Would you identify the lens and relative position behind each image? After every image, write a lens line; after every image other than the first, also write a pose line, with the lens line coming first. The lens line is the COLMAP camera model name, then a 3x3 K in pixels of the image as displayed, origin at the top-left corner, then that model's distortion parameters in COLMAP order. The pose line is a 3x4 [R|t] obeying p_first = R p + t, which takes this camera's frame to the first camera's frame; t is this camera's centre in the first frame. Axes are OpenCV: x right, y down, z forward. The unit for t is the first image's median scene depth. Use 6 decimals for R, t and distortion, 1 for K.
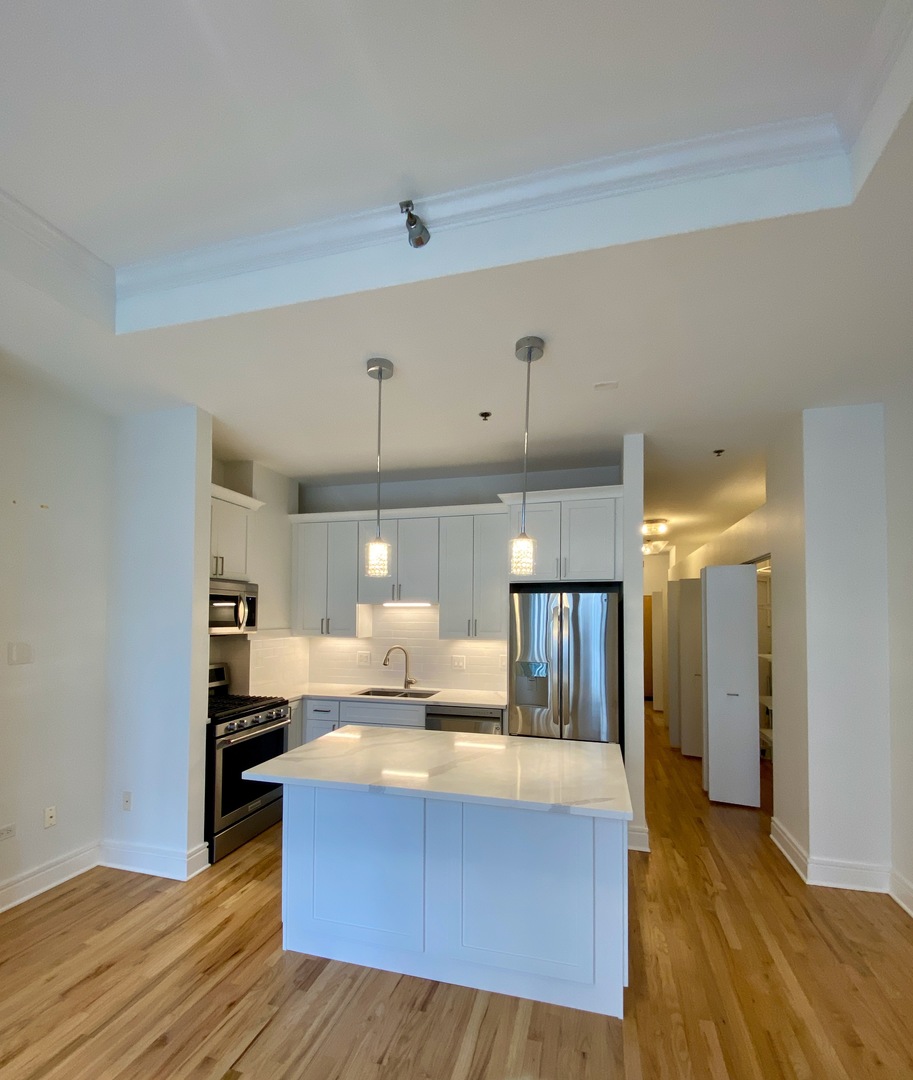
lens RADIAL K [[495.1, 0, 461.6], [0, 495.1, 600.6], [0, 0, 1]] dist [0.023806, -0.023469]
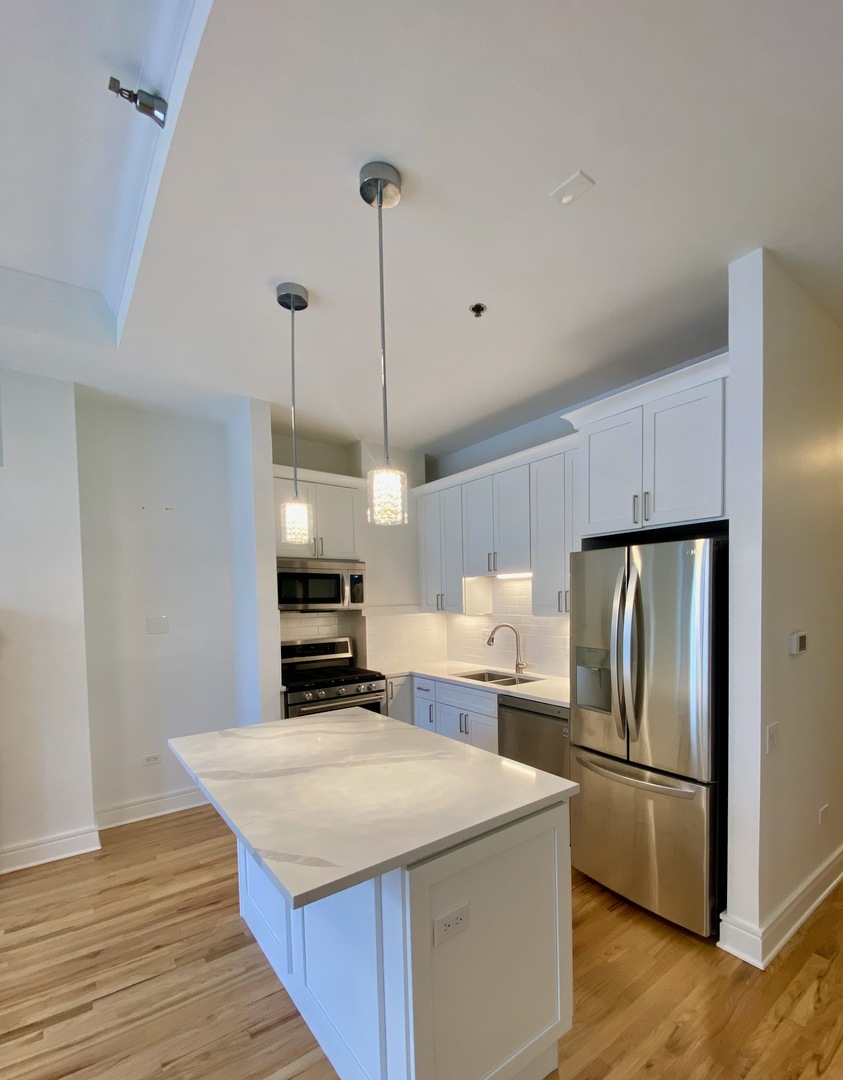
lens RADIAL K [[500.4, 0, 471.5], [0, 500.4, 616.2], [0, 0, 1]] dist [0.016816, -0.024154]
pose [[0.812780, 0.001402, -0.582570, 0.420499], [0.041435, 0.997326, 0.060208, 0.029428], [0.581096, -0.073074, 0.810548, 0.322794]]
